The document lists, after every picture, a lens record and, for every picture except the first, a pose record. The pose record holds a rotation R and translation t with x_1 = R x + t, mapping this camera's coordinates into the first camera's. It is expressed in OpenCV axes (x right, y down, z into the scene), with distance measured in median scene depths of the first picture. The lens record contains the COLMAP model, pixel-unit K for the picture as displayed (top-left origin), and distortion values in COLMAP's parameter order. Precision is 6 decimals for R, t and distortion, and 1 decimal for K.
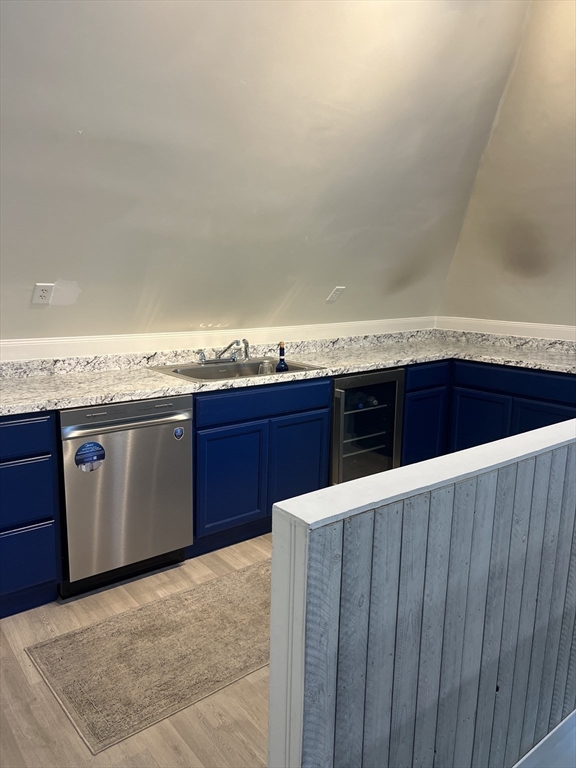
lens RADIAL K [[576.1, 0, 281.5], [0, 576.1, 384.9], [0, 0, 1]] dist [0.023012, -0.024905]
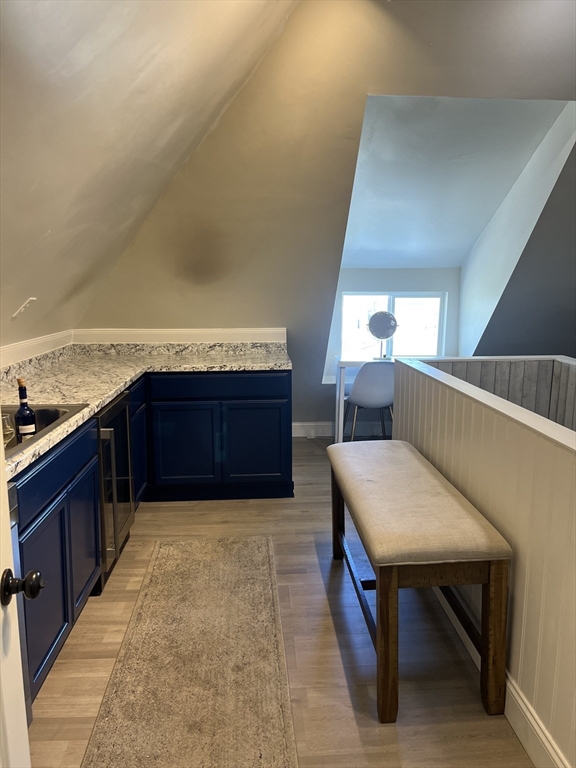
lens RADIAL K [[576.1, 0, 287.8], [0, 576.1, 383.6], [0, 0, 1]] dist [0.023012, -0.024905]
pose [[0.569854, -0.146832, 0.808521, -0.320058], [0.158409, 0.985081, 0.067248, -0.054351], [-0.806333, 0.089756, 0.584612, 0.280482]]
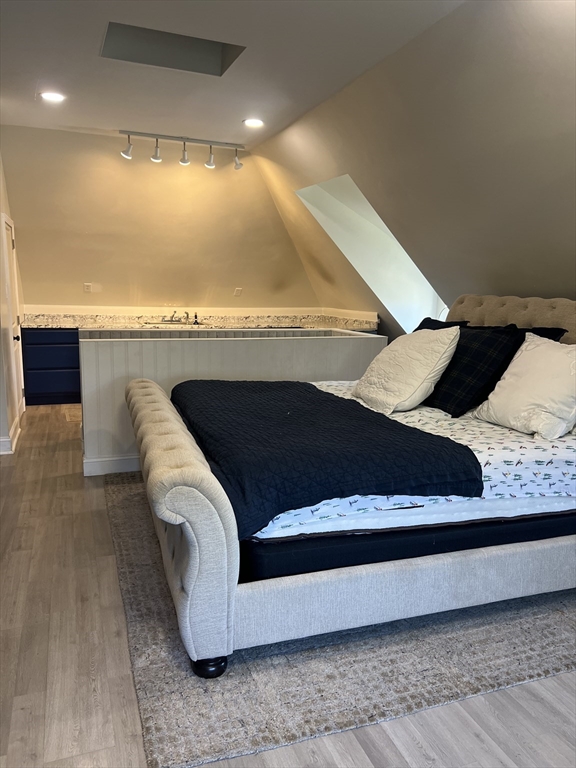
lens RADIAL K [[576.1, 0, 289.8], [0, 576.1, 383.8], [0, 0, 1]] dist [0.023012, -0.024905]
pose [[0.954756, 0.060856, -0.291096, 0.828327], [-0.067329, 0.997656, -0.012261, 0.164135], [0.289667, 0.031305, 0.956615, -0.810361]]
